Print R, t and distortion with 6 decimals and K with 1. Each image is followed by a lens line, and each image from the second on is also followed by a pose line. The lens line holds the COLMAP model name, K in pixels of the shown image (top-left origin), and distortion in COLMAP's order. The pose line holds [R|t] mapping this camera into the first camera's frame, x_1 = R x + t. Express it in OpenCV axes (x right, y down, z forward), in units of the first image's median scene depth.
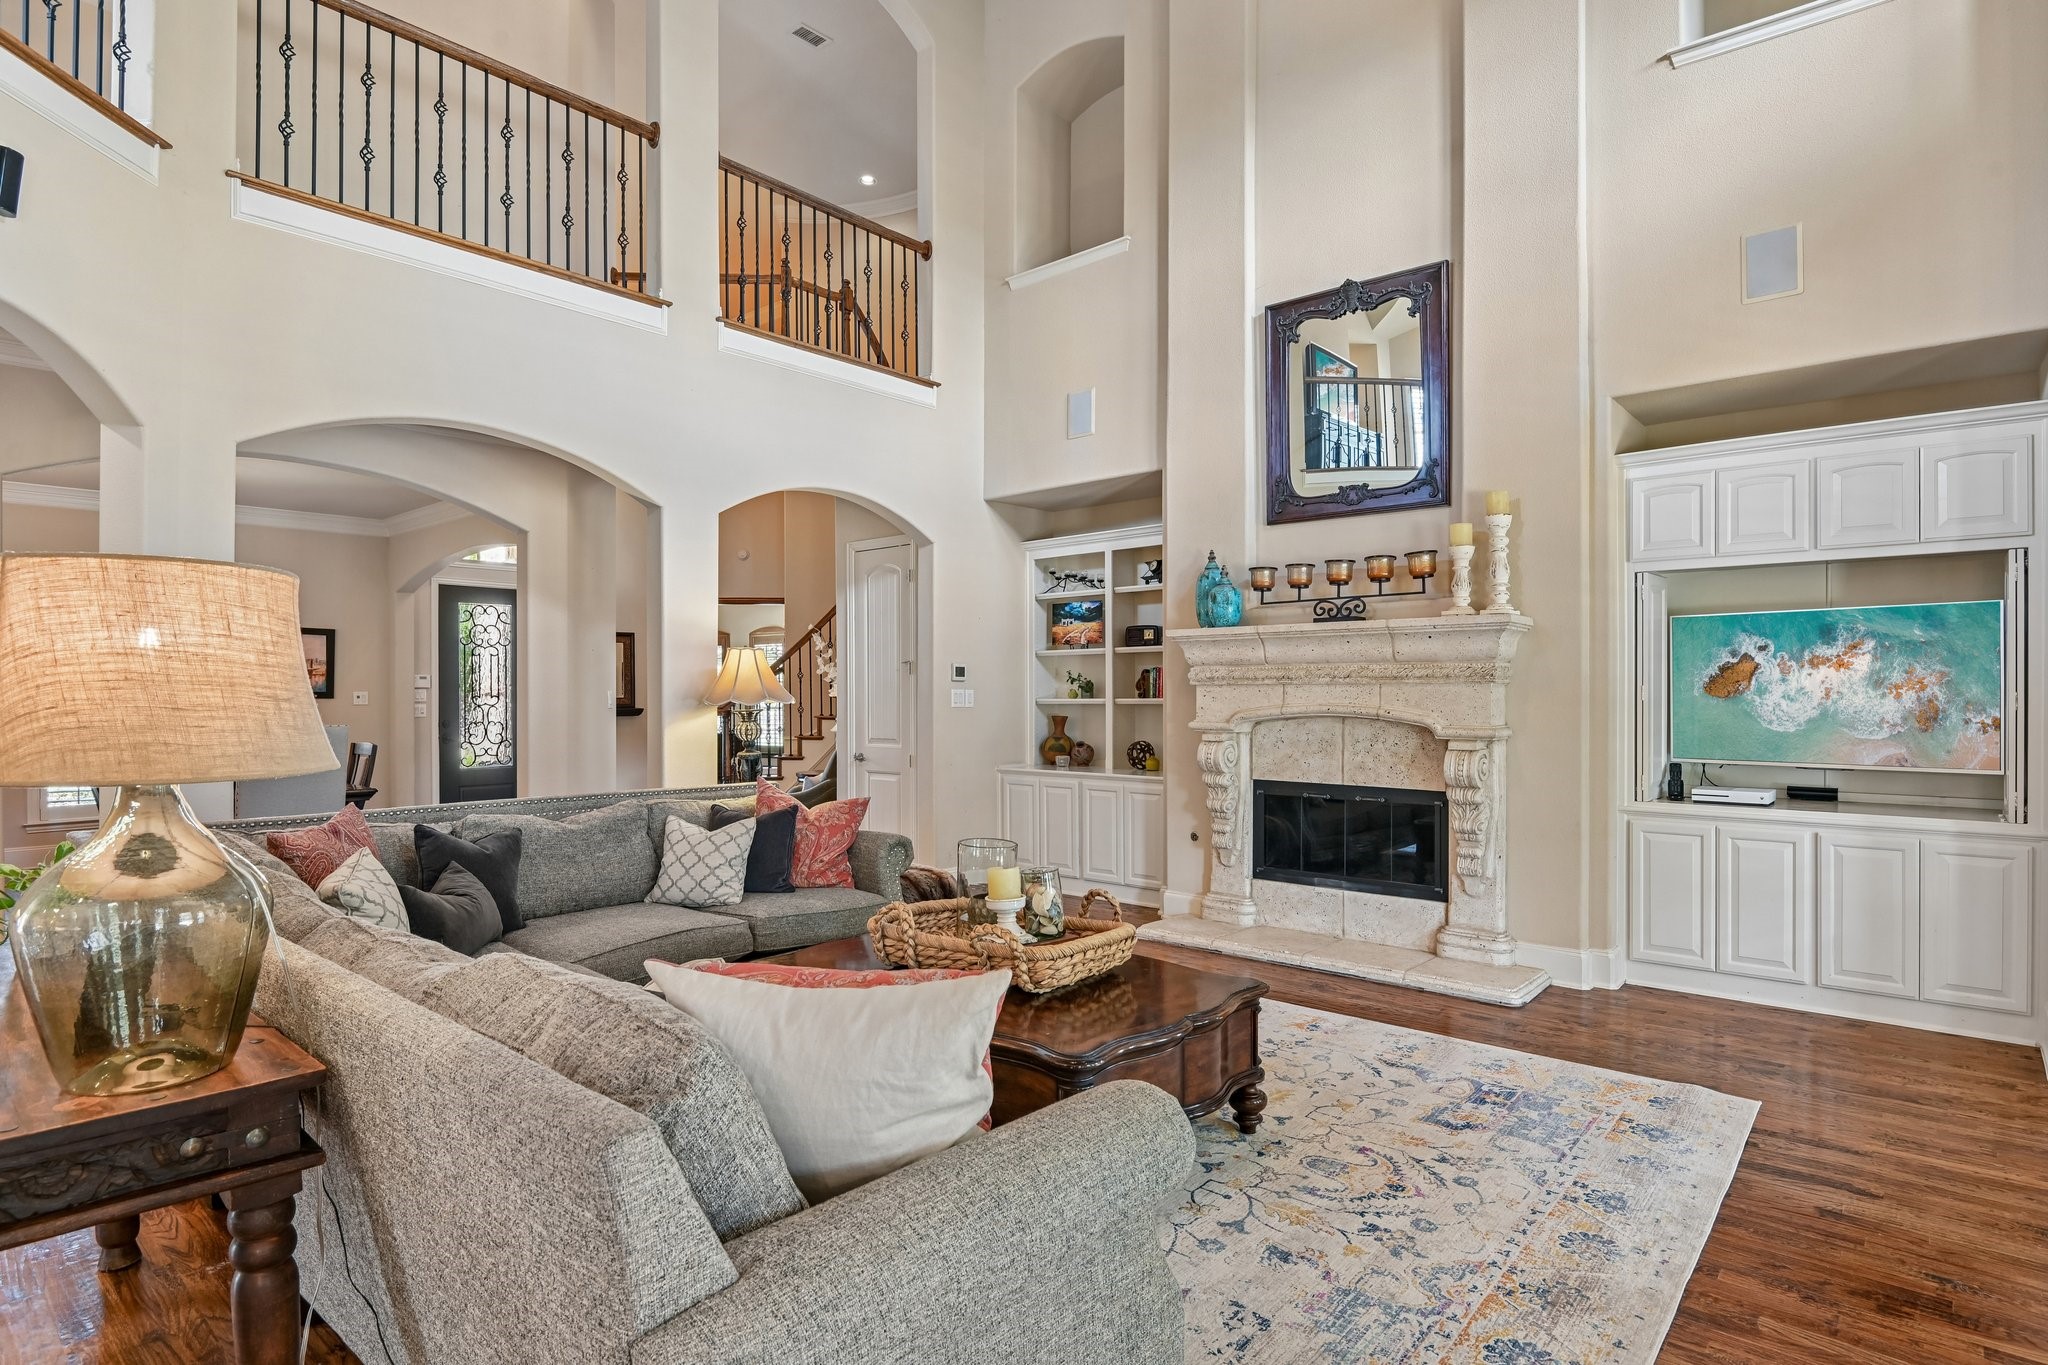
lens RADIAL K [[1125.5, 0, 975.7], [0, 1125.5, 680.1], [0, 0, 1]] dist [-0.006617, -0.001634]
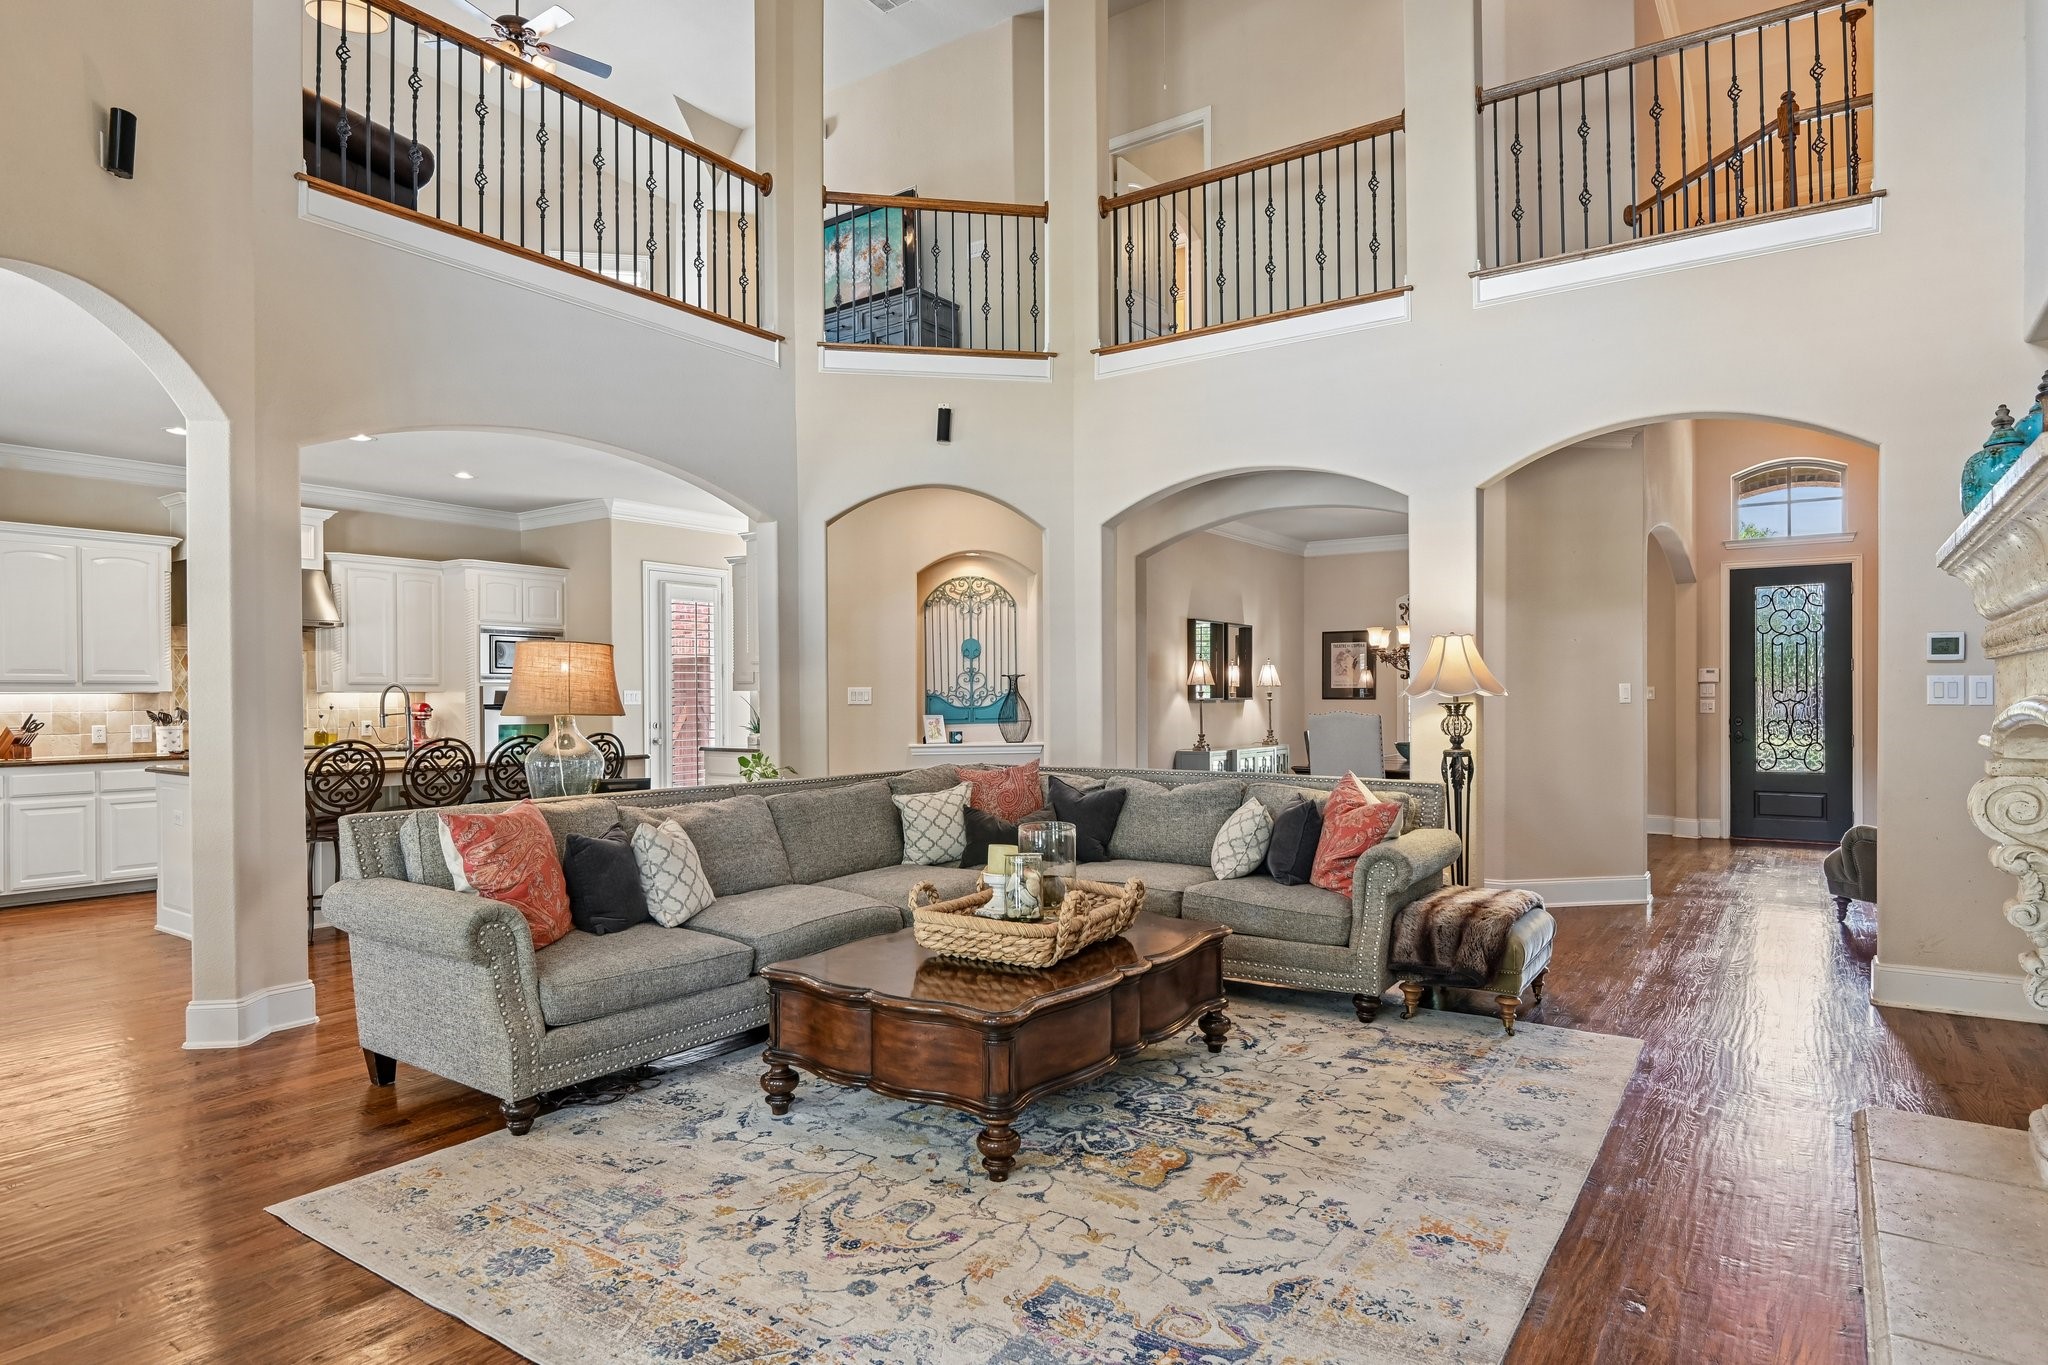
lens RADIAL K [[1125.5, 0, 1011.9], [0, 1125.5, 691.3], [0, 0, 1]] dist [-0.006617, -0.001634]
pose [[0.100480, -0.001407, -0.994938, 1.008393], [0.012512, 0.999922, -0.000150, 0.019571], [0.994860, -0.012433, 0.100489, 0.836930]]
